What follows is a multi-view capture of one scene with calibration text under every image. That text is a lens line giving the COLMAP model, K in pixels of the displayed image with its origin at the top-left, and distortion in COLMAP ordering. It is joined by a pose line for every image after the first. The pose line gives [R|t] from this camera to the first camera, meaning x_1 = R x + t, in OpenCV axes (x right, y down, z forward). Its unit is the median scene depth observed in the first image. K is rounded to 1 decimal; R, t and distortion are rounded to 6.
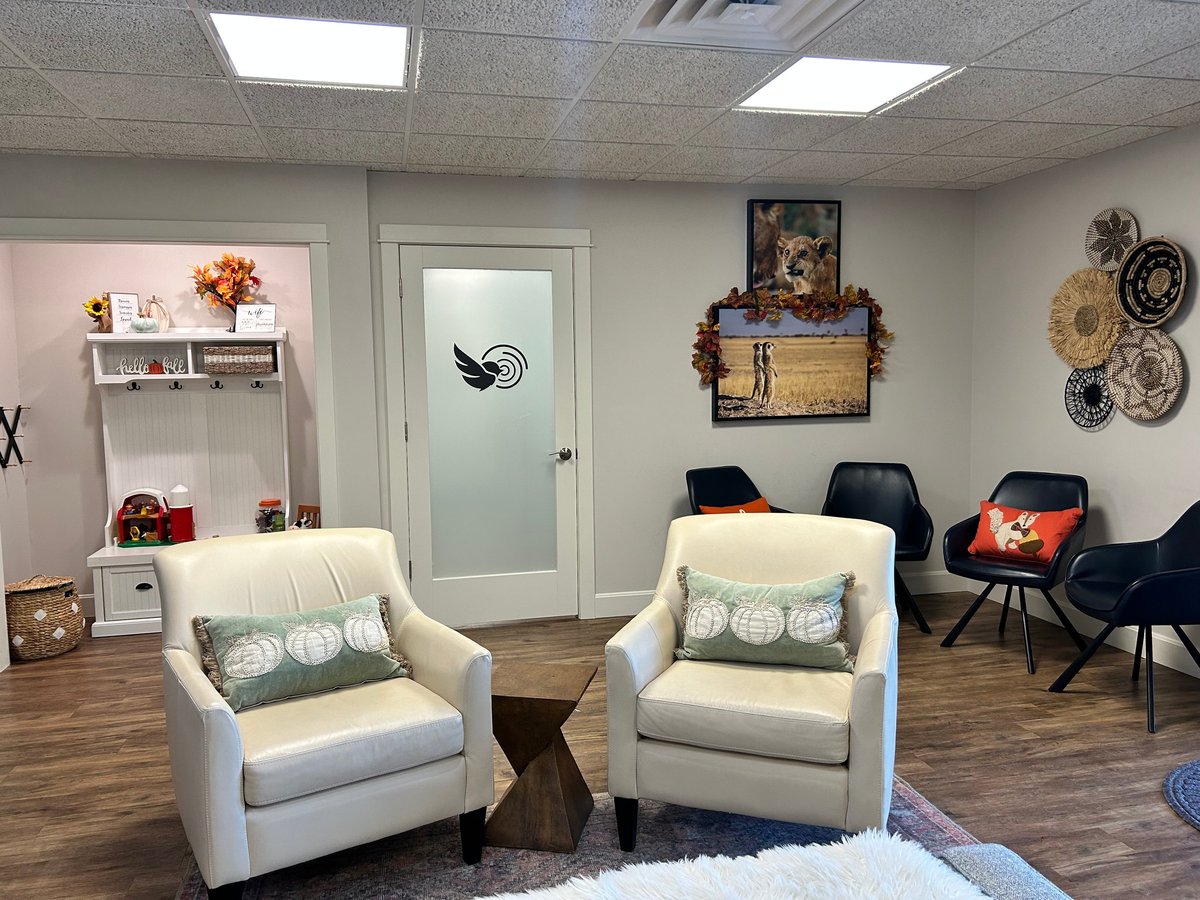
lens RADIAL K [[915.7, 0, 600.0], [0, 915.7, 450.0], [0, 0, 1]] dist [-0.008179, 0.003285]
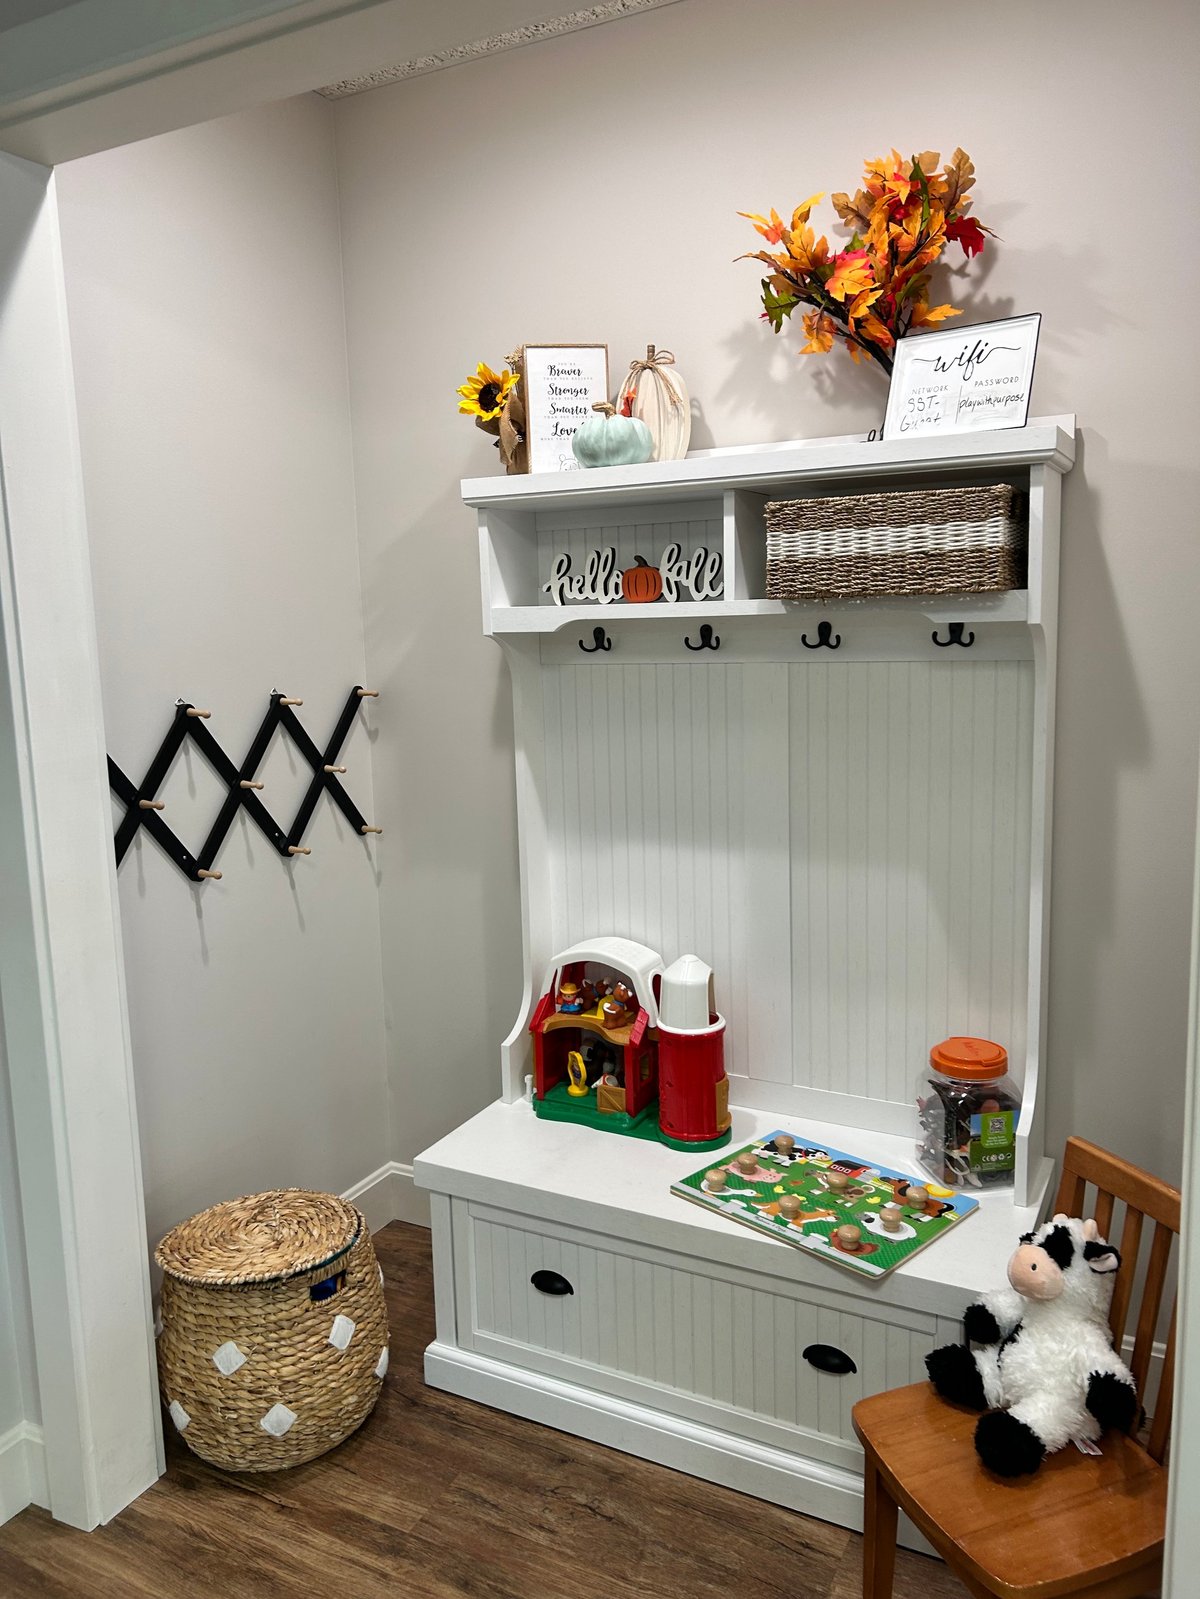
lens RADIAL K [[1217.0, 0, 600.0], [0, 1217.0, 799.5], [0, 0, 1]] dist [0.099021, -0.185962]
pose [[0.762040, 0.094757, -0.640559, -0.218950], [-0.039831, 0.994221, 0.099689, -0.056416], [0.646303, -0.050453, 0.761411, 0.663024]]
